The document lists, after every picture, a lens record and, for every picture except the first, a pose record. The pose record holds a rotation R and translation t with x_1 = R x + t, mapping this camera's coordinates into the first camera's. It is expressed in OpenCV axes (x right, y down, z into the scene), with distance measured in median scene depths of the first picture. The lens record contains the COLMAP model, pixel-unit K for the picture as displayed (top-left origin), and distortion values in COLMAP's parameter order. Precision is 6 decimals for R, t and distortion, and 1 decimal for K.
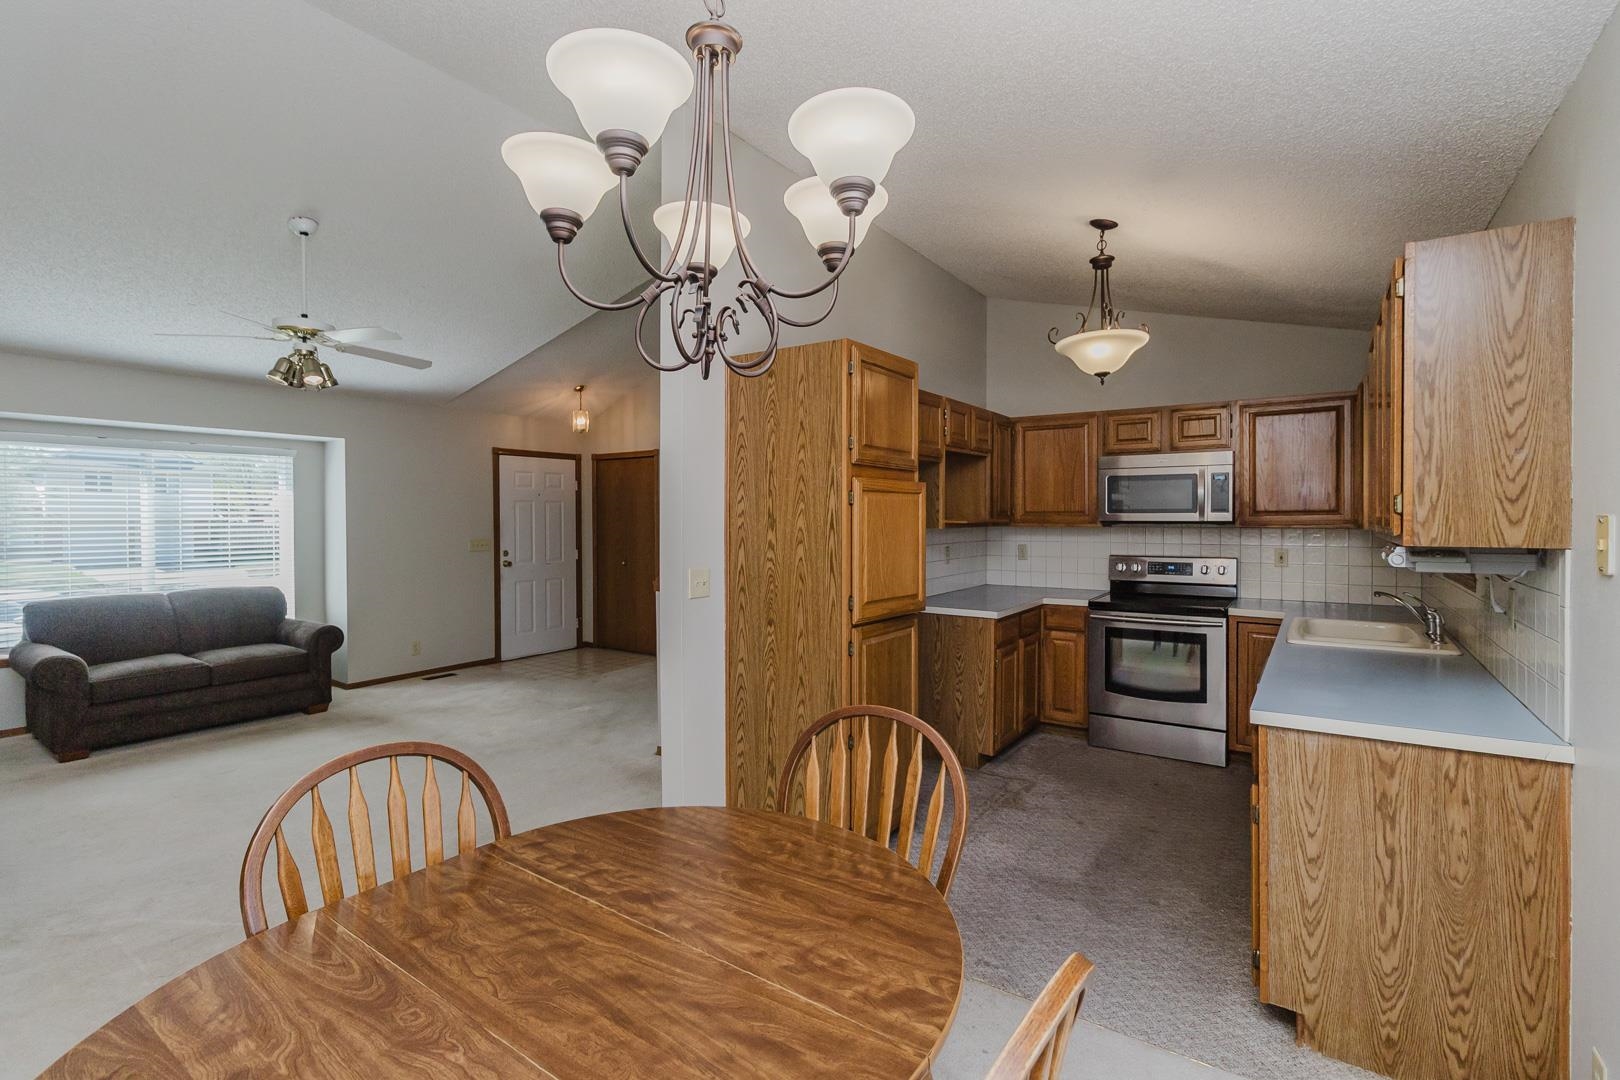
lens RADIAL K [[741.0, 0, 802.6], [0, 741.0, 523.2], [0, 0, 1]] dist [-0.000782, -0.000244]
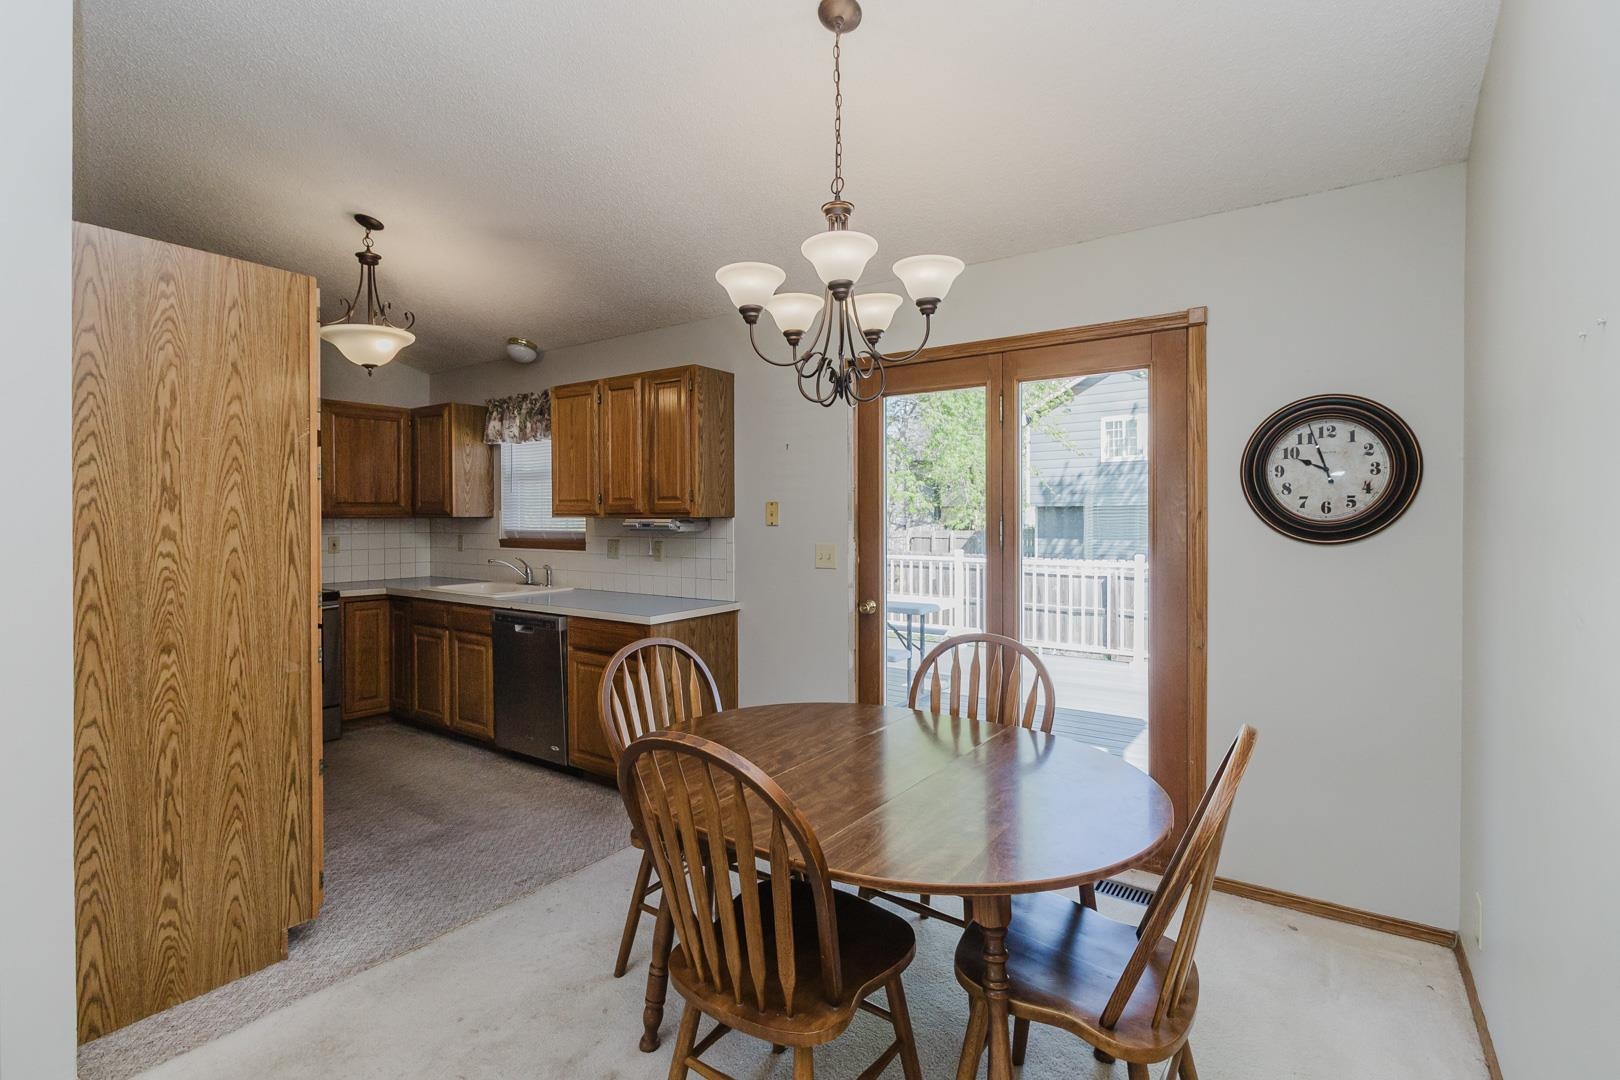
lens RADIAL K [[755.6, 0, 808.8], [0, 755.6, 517.5], [0, 0, 1]] dist [-0.001334, -0.000020]
pose [[0.006701, 0.001435, 0.999977, -0.519900], [0.012330, 0.999923, -0.001517, 0.016863], [-0.999902, 0.012340, 0.006683, 0.297961]]
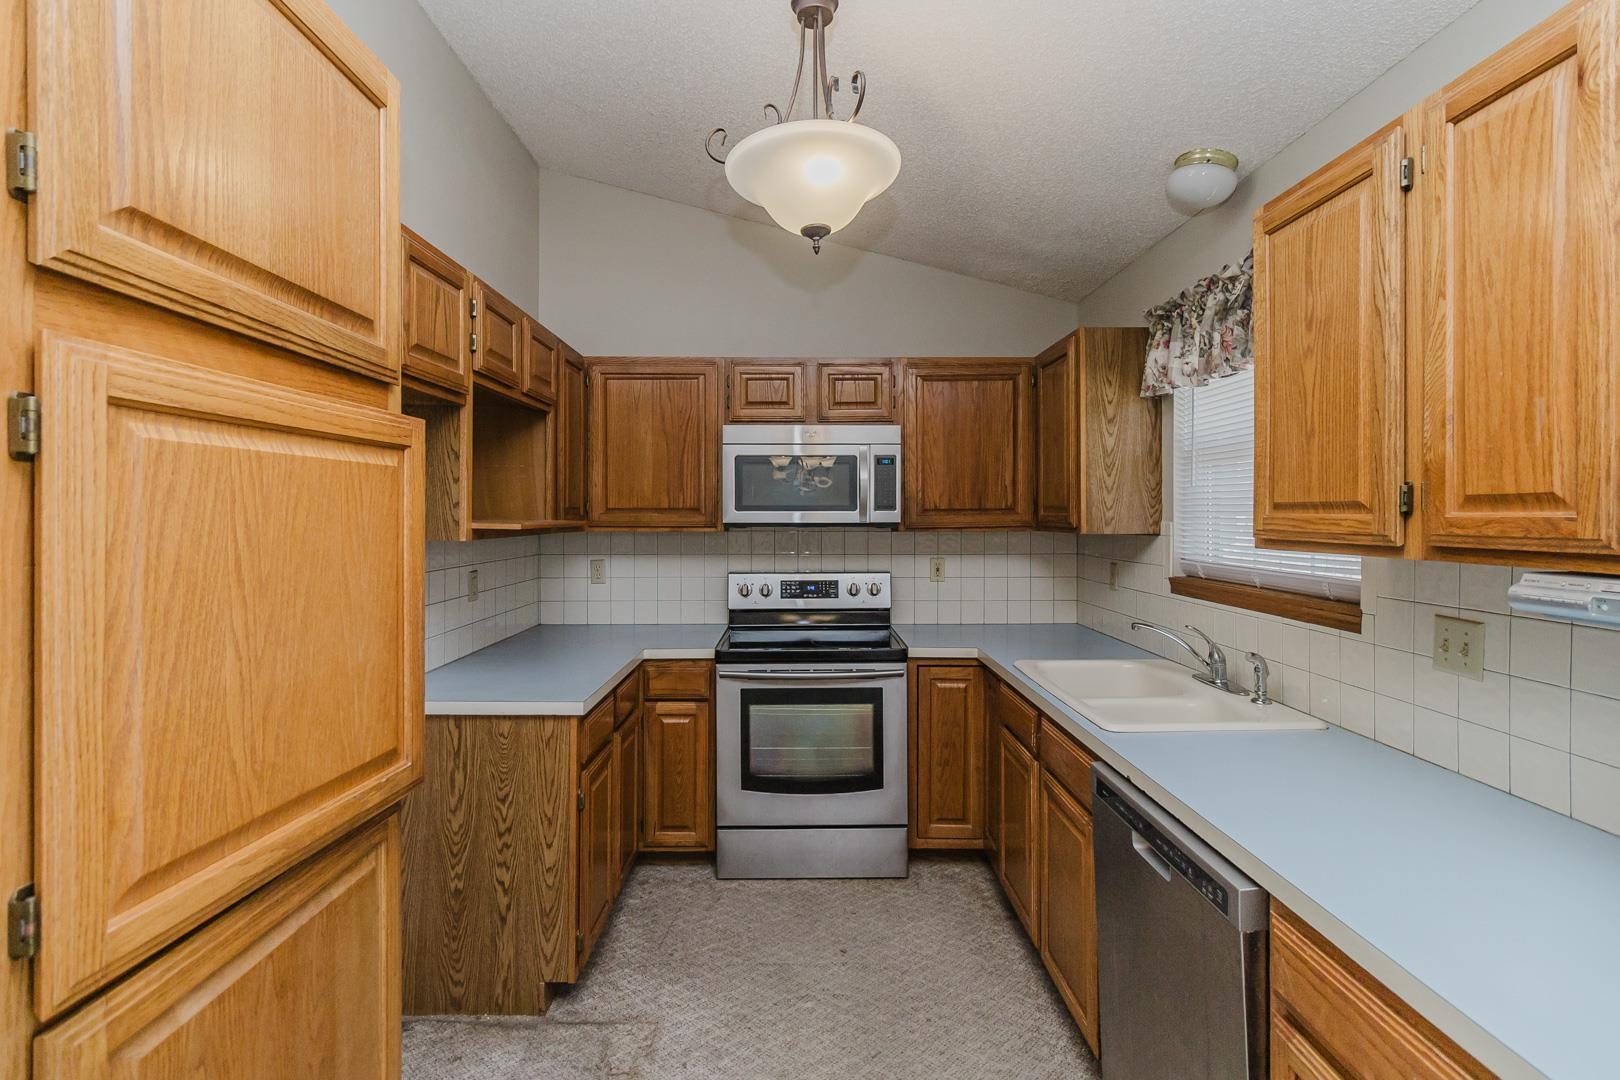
lens RADIAL K [[755.6, 0, 808.8], [0, 755.6, 517.5], [0, 0, 1]] dist [-0.001334, -0.000020]
pose [[0.812148, -0.001037, 0.583450, 0.081780], [0.005023, 0.999974, -0.005214, -0.004502], [-0.583429, 0.007165, 0.812132, 0.467859]]
